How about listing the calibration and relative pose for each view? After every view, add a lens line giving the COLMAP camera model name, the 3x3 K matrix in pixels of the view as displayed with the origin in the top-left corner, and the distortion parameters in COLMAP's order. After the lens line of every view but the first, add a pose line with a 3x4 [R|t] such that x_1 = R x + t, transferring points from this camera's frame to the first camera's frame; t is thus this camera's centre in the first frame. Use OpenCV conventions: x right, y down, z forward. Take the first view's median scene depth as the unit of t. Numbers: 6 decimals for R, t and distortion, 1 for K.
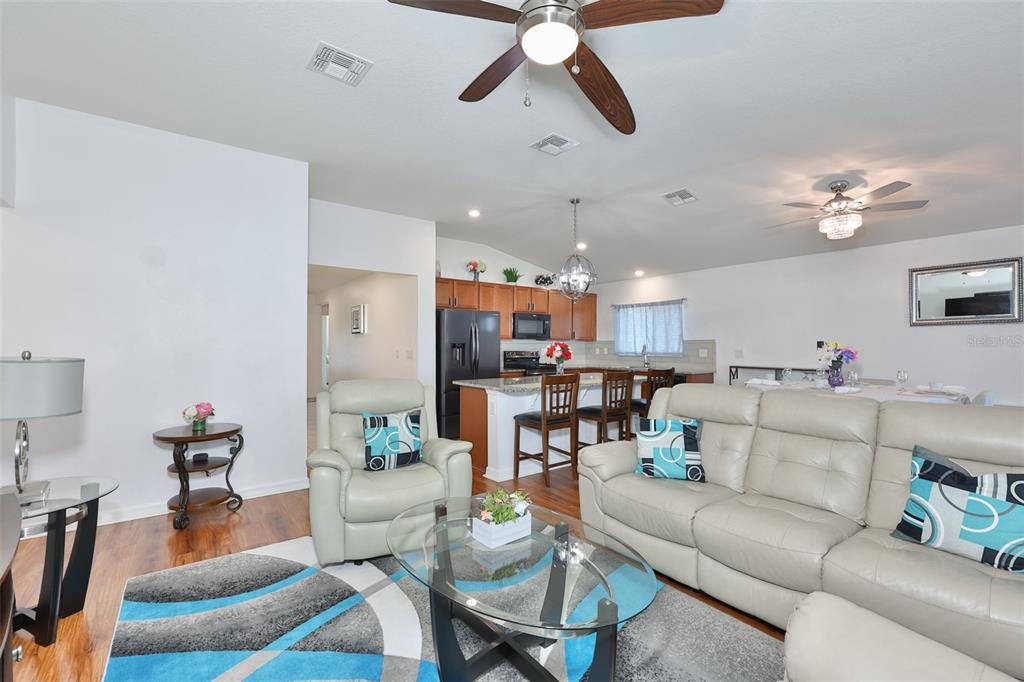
lens RADIAL K [[432.9, 0, 515.0], [0, 432.9, 339.6], [0, 0, 1]] dist [-0.002036, -0.000526]
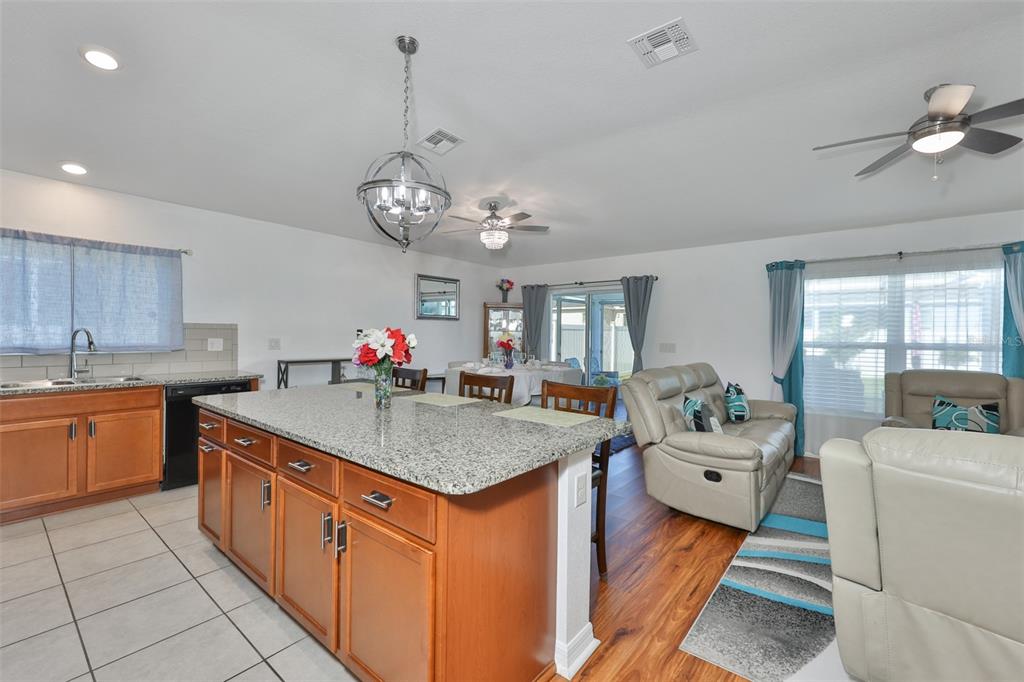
lens RADIAL K [[432.9, 0, 515.0], [0, 432.9, 339.6], [0, 0, 1]] dist [-0.002036, -0.000526]
pose [[-0.245988, -0.016396, 0.969134, -0.286043], [-0.021563, 0.999702, 0.011440, 0.007222], [-0.969033, -0.018083, -0.246268, 0.751220]]
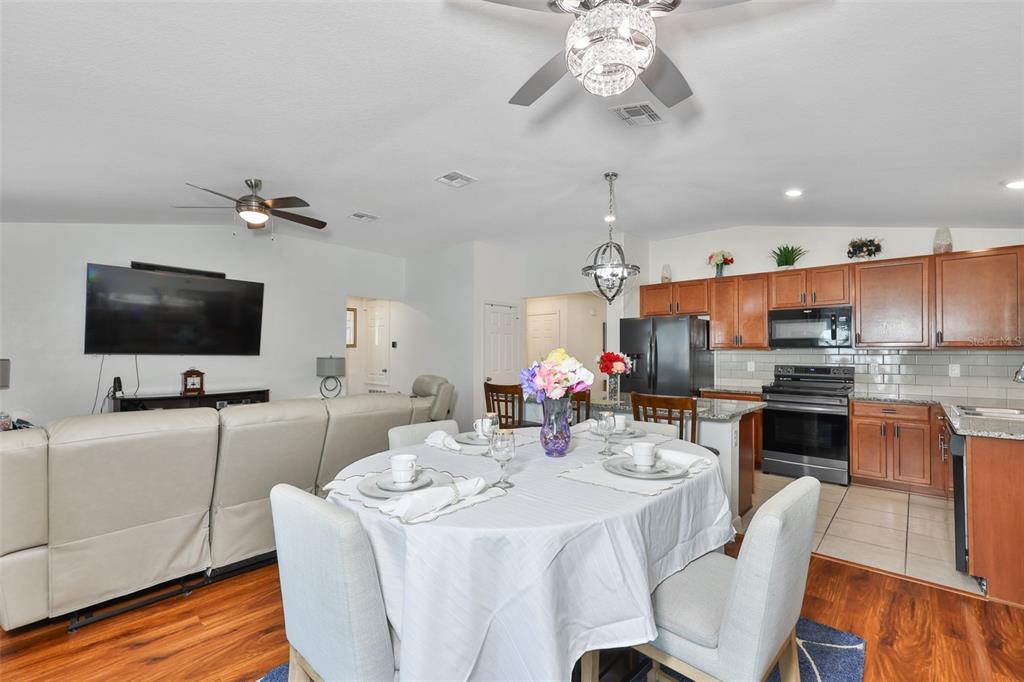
lens RADIAL K [[445.0, 0, 511.3], [0, 445.0, 337.8], [0, 0, 1]] dist [0.000691, 0.000601]
pose [[0.174956, -0.038349, -0.983829, 0.685424], [0.004557, 0.999262, -0.038140, 0.007665], [0.984566, 0.002189, 0.175002, 0.502790]]
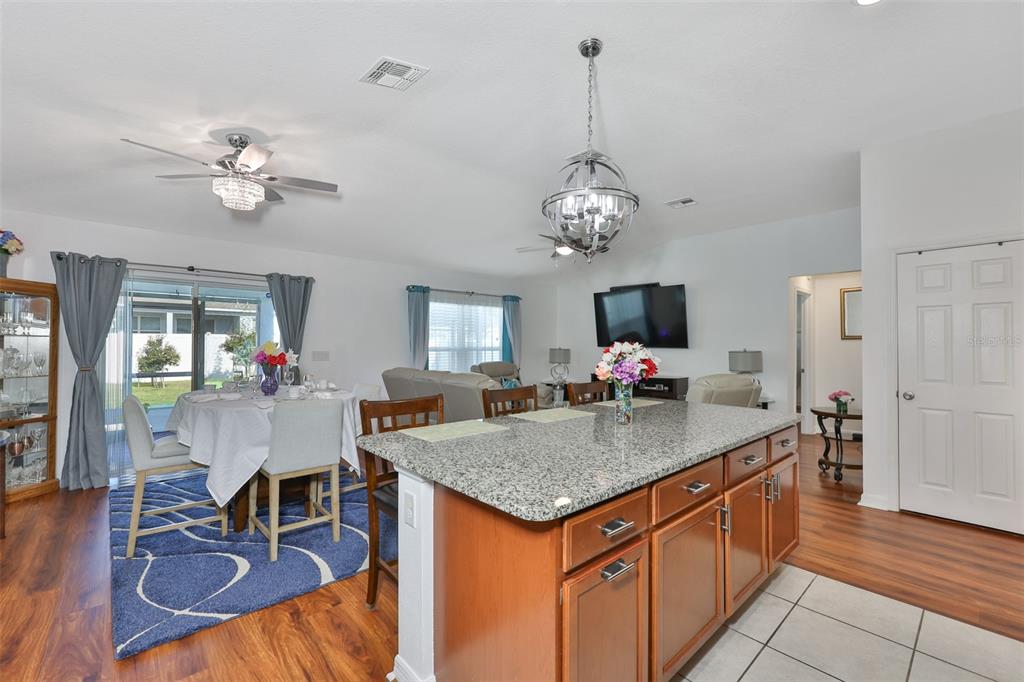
lens RADIAL K [[432.9, 0, 515.0], [0, 432.9, 339.6], [0, 0, 1]] dist [-0.002036, -0.000526]
pose [[-0.995406, -0.010329, -0.095181, 0.192696], [-0.008431, 0.999758, -0.020316, 0.009766], [0.095368, -0.019420, -0.995253, 1.098655]]
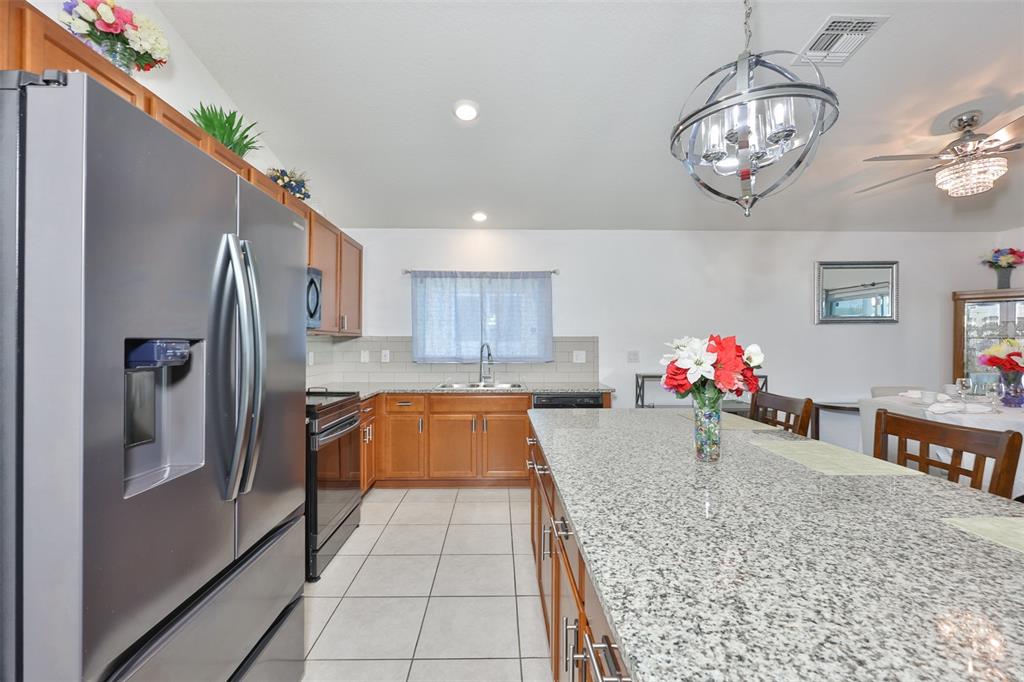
lens RADIAL K [[439.1, 0, 499.5], [0, 439.1, 343.5], [0, 0, 1]] dist [-0.001011, -0.000288]
pose [[0.595890, -0.001458, 0.803064, -0.173489], [-0.006310, 0.999959, 0.006498, 0.007415], [-0.803041, -0.008939, 0.595857, 0.718561]]
